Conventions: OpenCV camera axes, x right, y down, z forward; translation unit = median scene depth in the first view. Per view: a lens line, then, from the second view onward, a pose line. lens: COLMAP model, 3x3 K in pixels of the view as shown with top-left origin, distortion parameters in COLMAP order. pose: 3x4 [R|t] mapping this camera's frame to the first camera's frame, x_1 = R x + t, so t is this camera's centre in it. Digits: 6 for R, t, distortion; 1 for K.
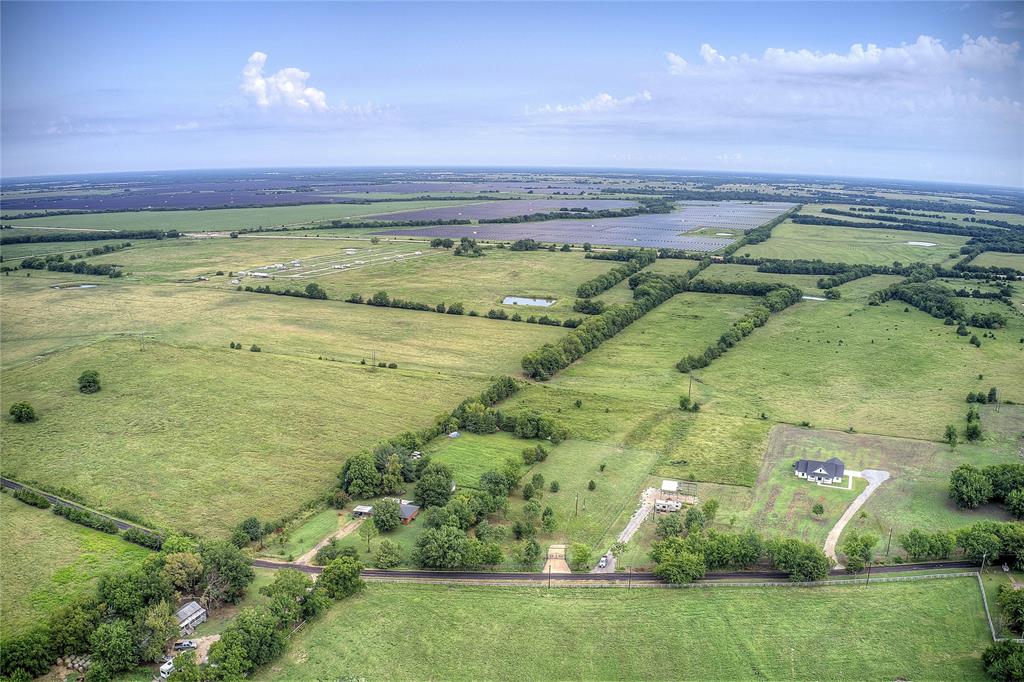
lens RADIAL K [[802.2, 0, 512.0], [0, 802.2, 341.0], [0, 0, 1]] dist [-0.194330, 0.019577]
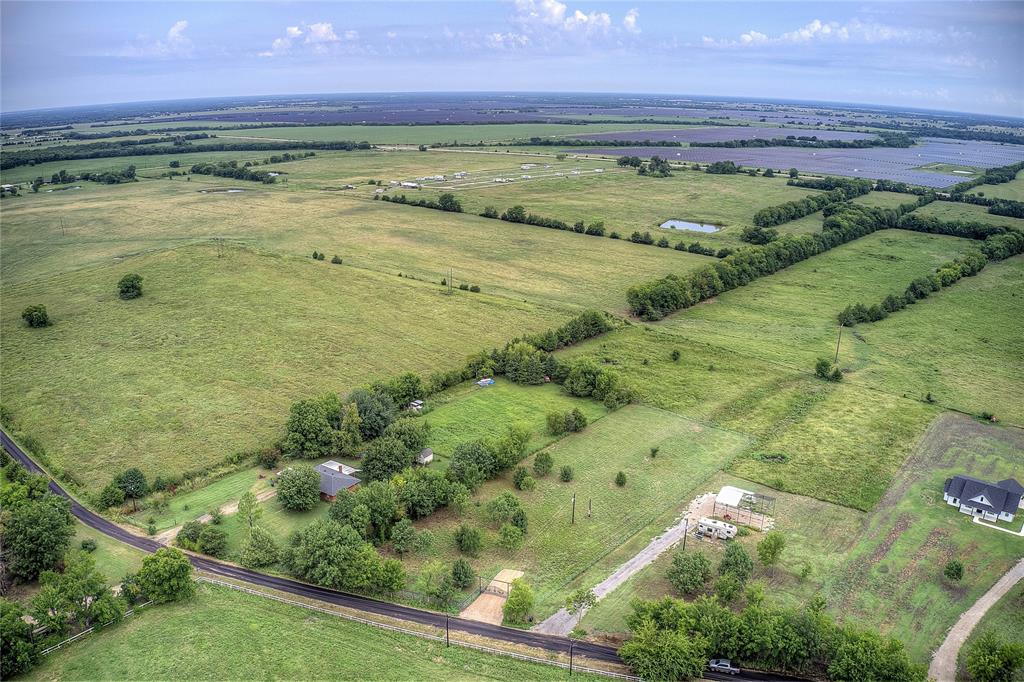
lens RADIAL K [[802.2, 0, 512.0], [0, 802.2, 341.0], [0, 0, 1]] dist [-0.194330, 0.019577]
pose [[0.956150, 0.084736, -0.280352, 0.090053], [-0.059854, 0.993564, 0.096171, 0.001858], [0.286697, -0.075174, 0.955067, 0.155021]]
